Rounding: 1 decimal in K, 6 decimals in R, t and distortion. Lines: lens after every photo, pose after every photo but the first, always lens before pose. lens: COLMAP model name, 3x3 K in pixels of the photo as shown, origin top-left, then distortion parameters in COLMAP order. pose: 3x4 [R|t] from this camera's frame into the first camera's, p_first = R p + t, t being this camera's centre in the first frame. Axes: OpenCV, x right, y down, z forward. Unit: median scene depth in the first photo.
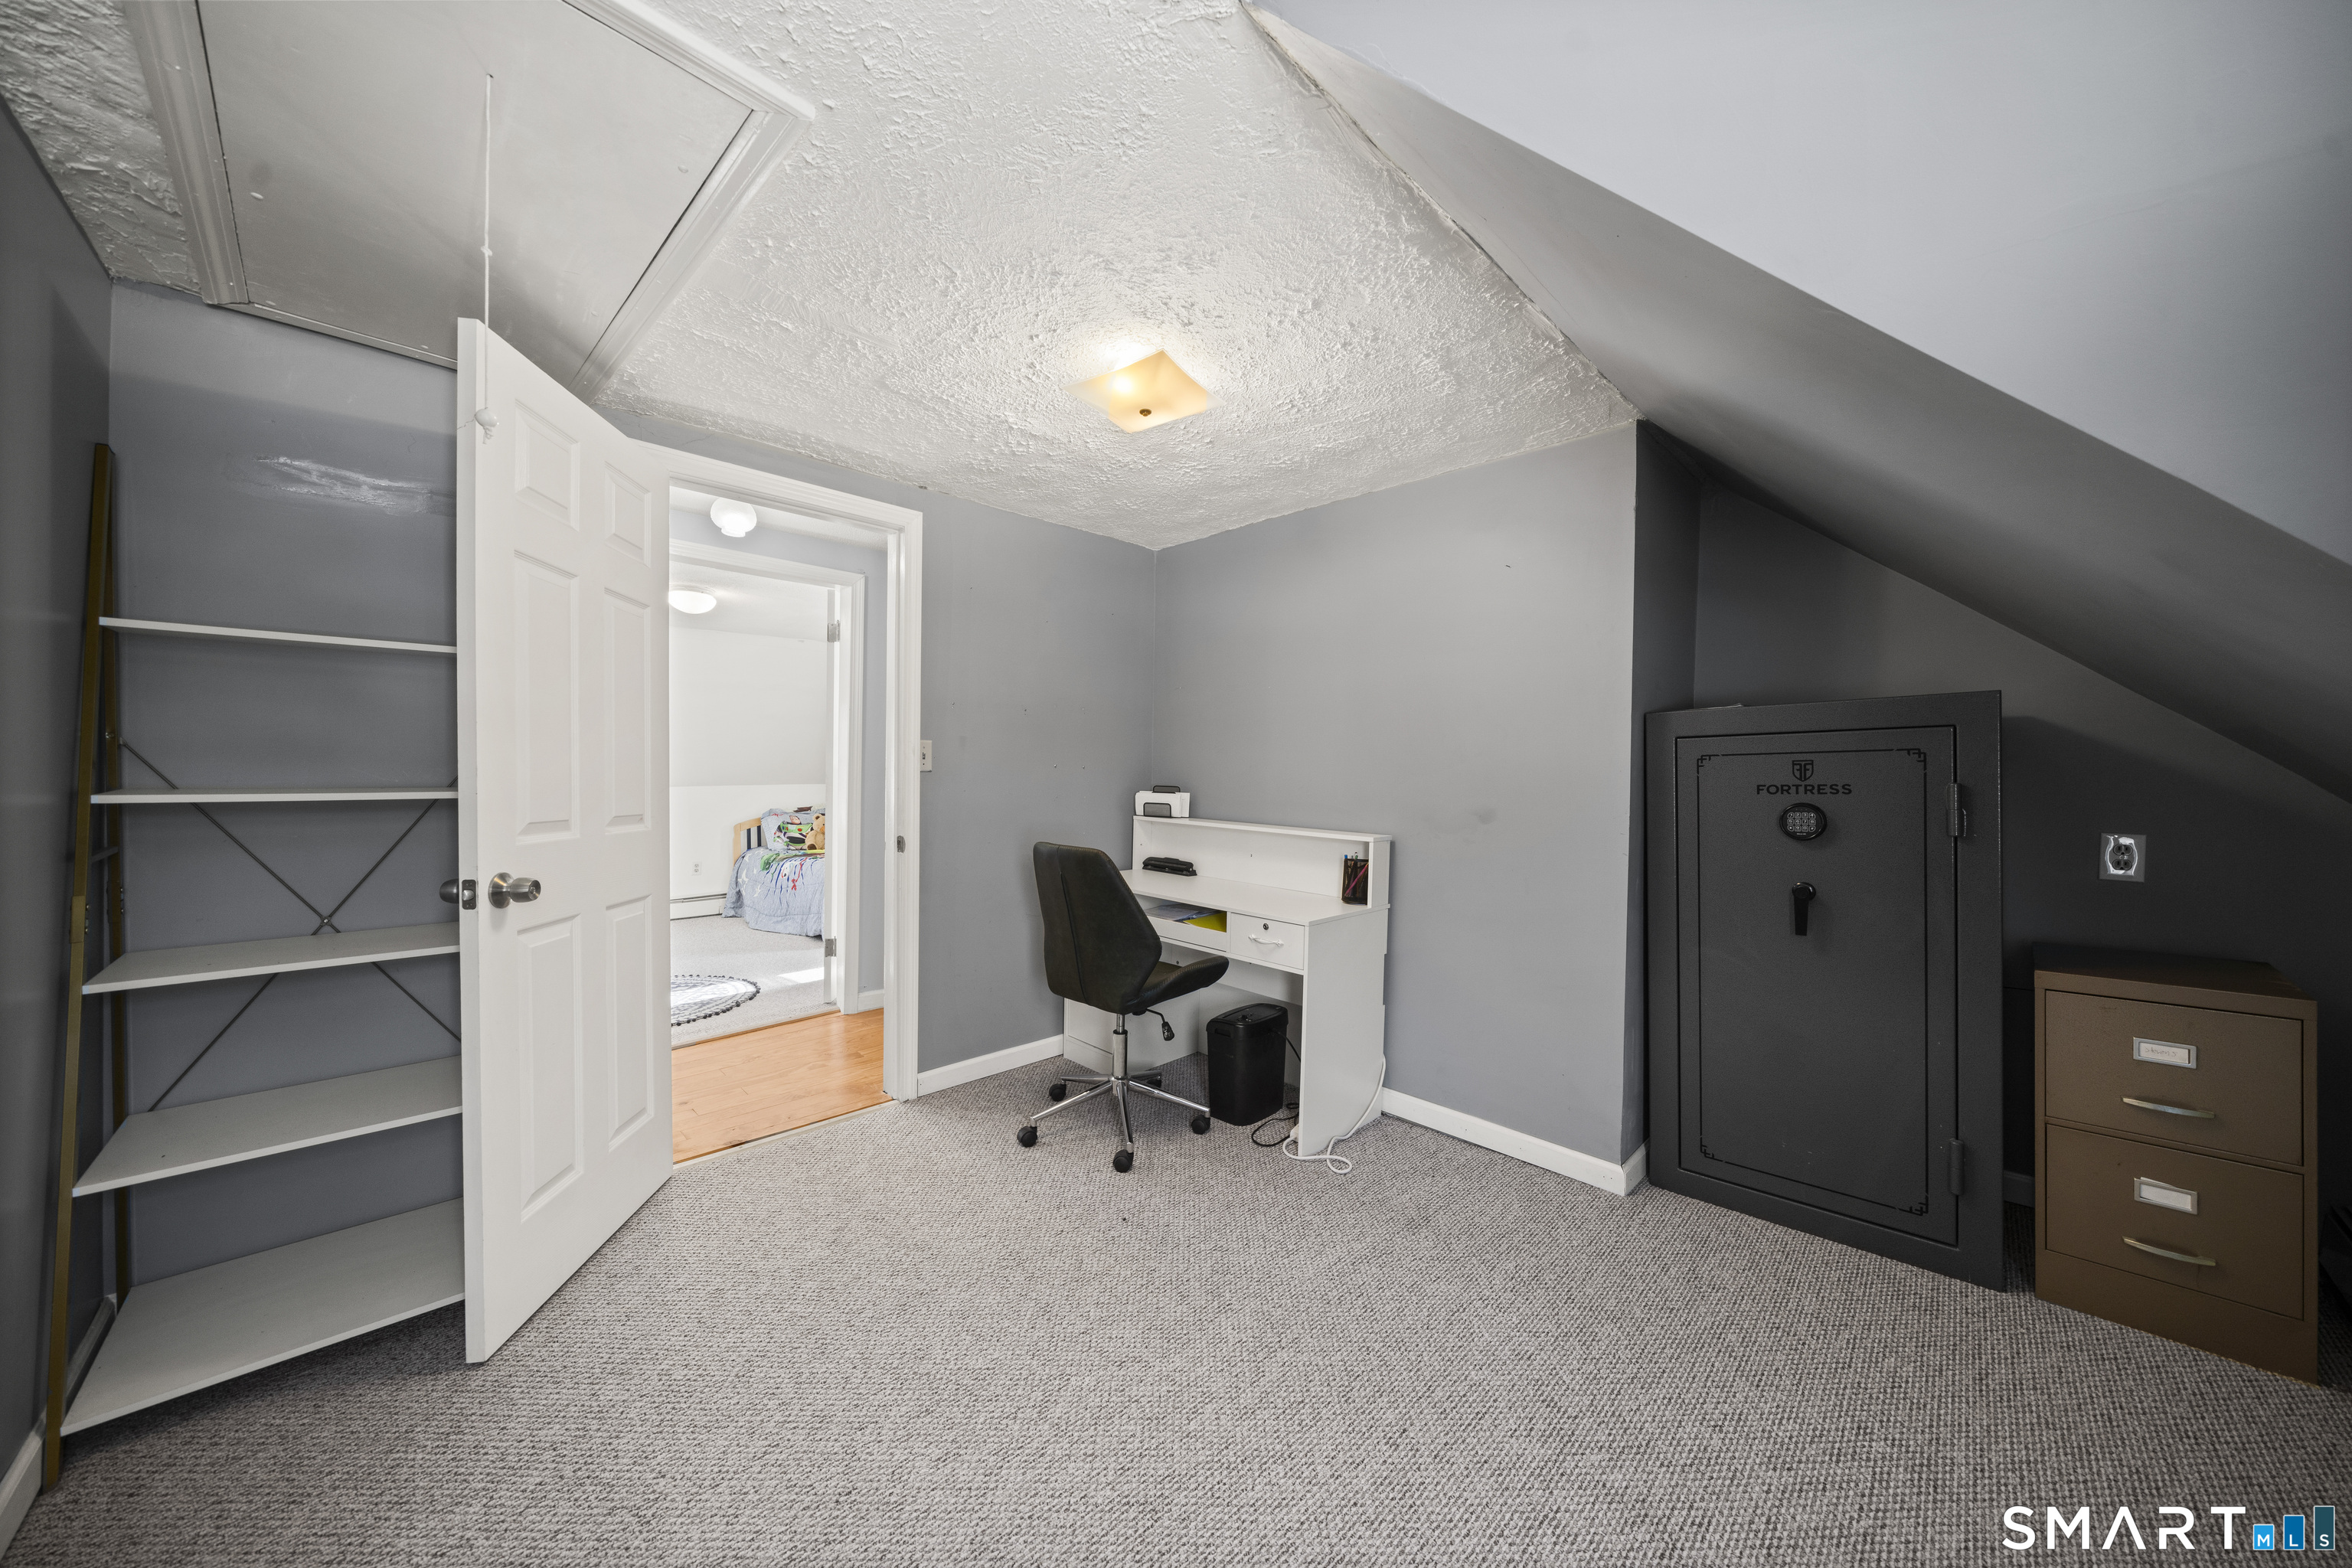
lens RADIAL K [[817.8, 0, 1171.9], [0, 817.8, 780.7], [0, 0, 1]] dist [-0.002523, -0.000025]
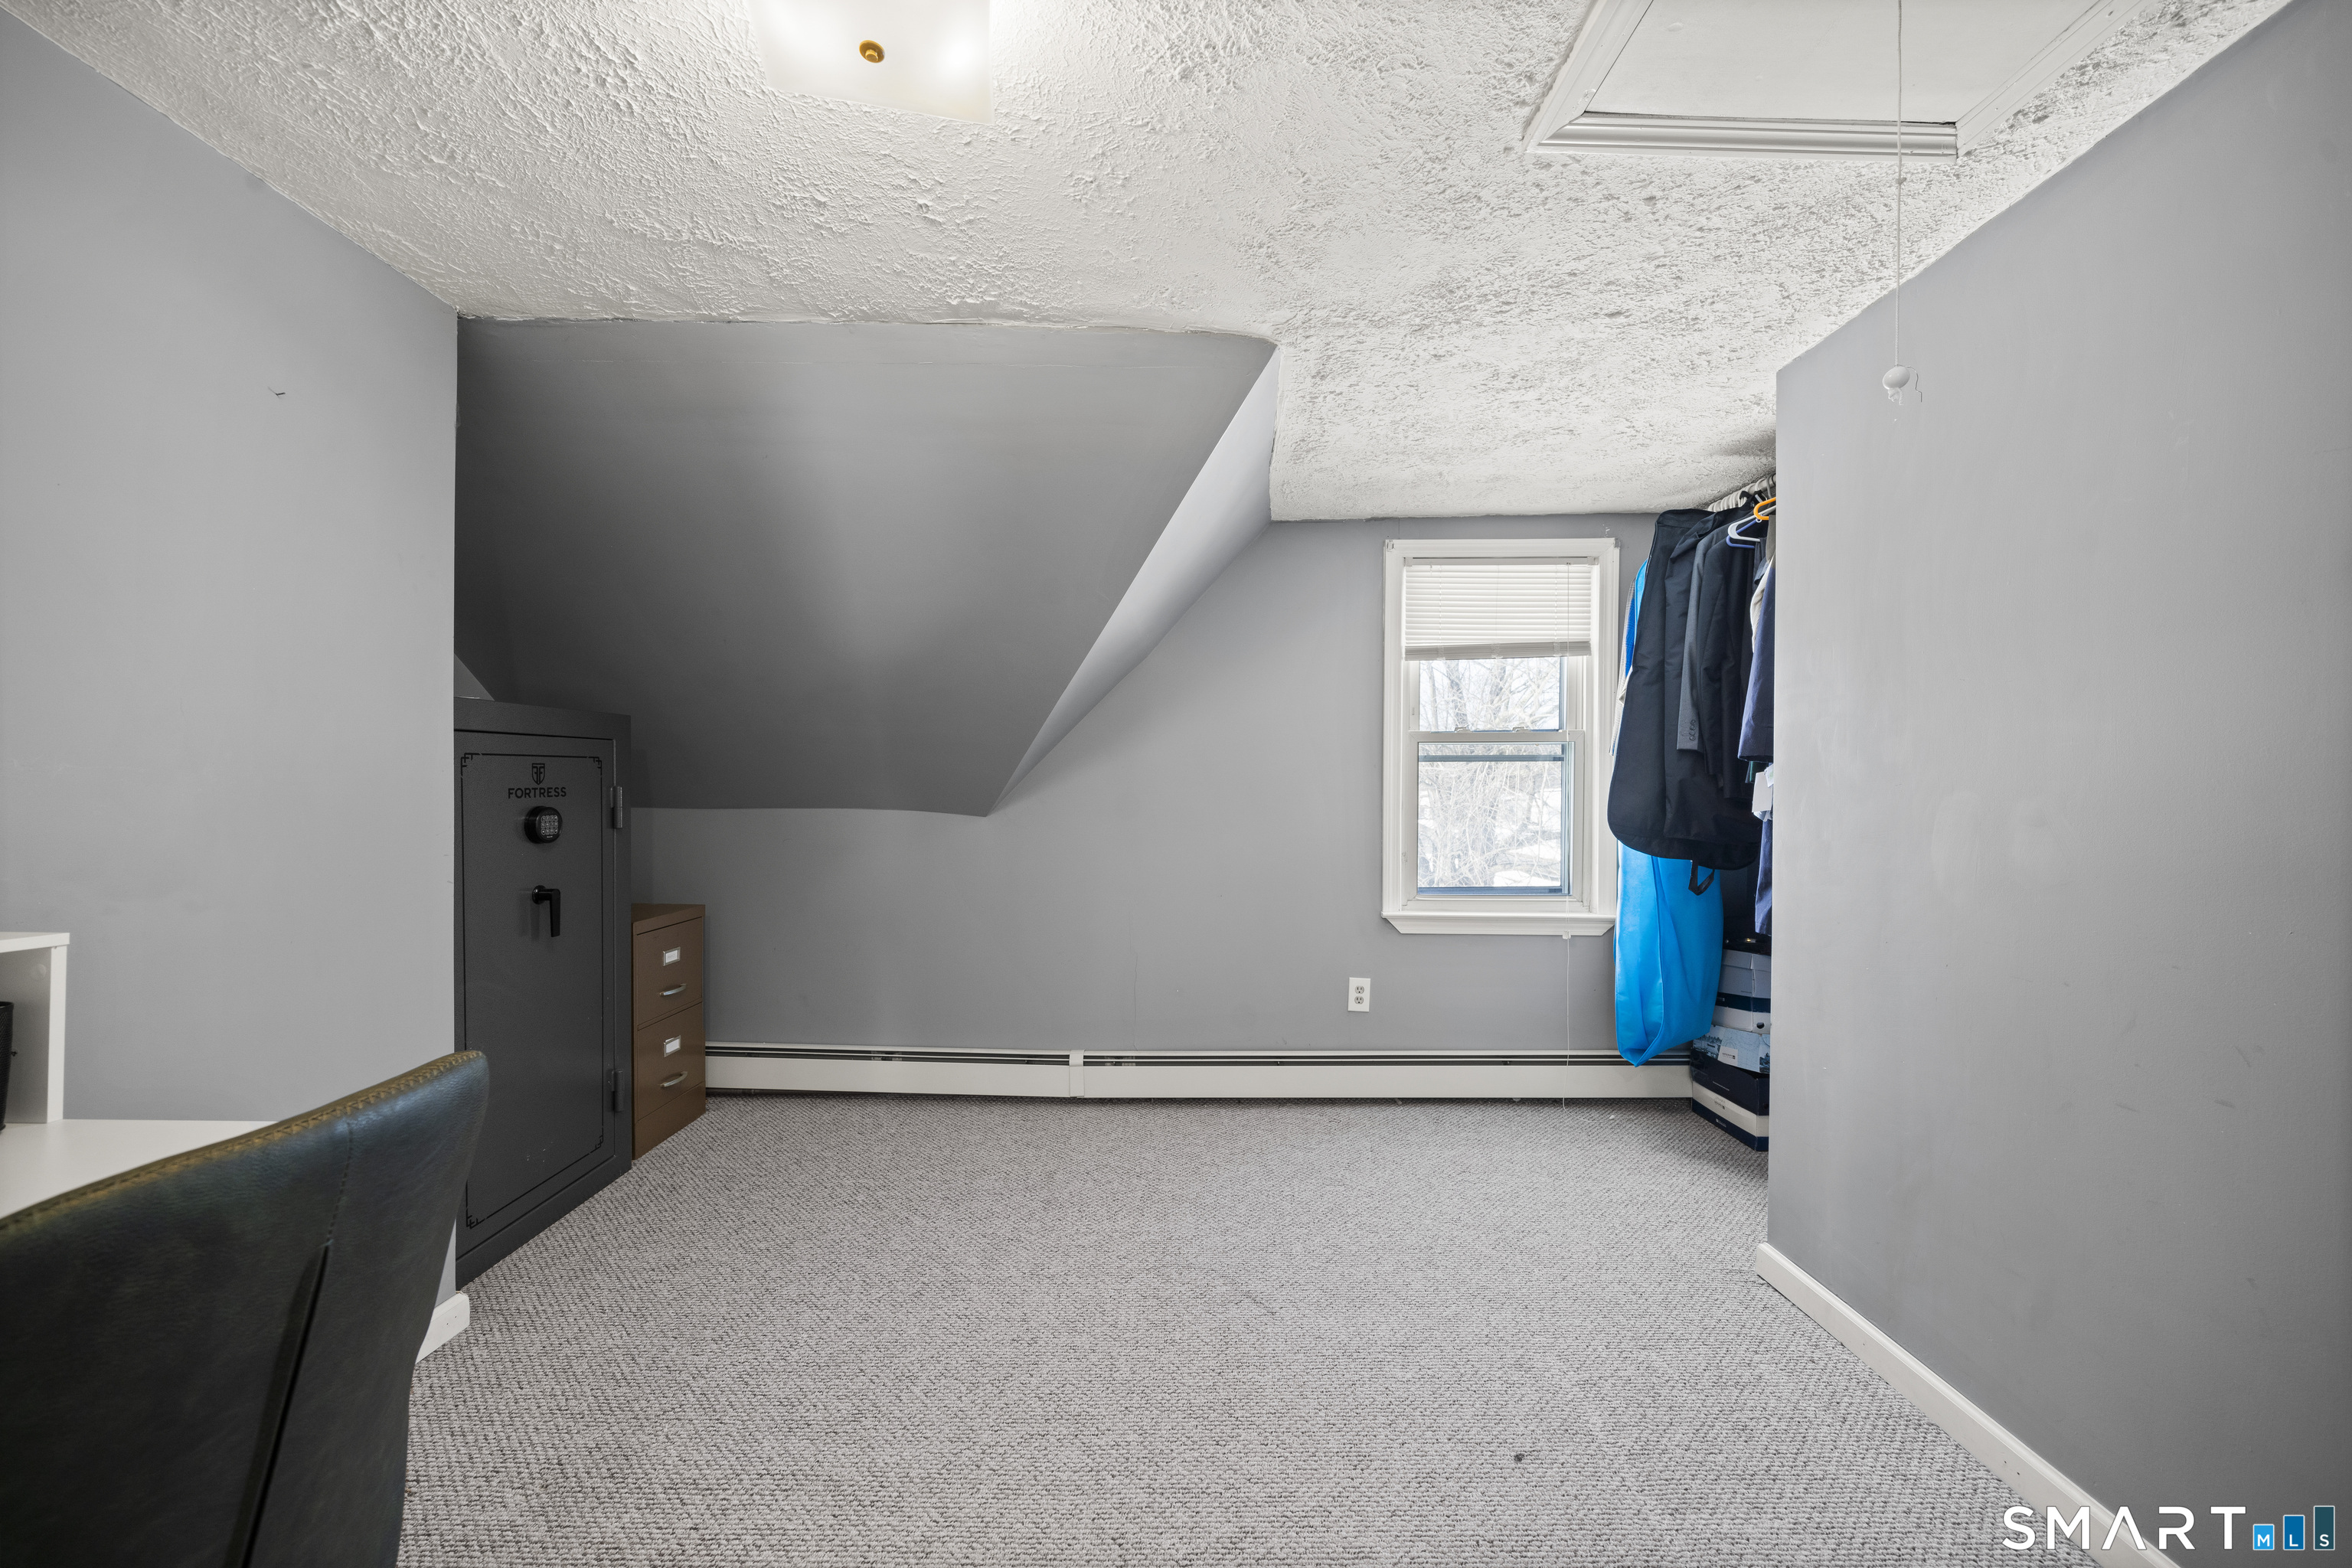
lens RADIAL K [[862.9, 0, 1173.1], [0, 862.9, 784.0], [0, 0, 1]] dist [-0.000249, -0.000006]
pose [[-0.703045, -0.002019, 0.711142, -0.555873], [-0.008862, 0.999943, -0.005922, -0.000400], [-0.711090, -0.010466, -0.703023, 1.258031]]
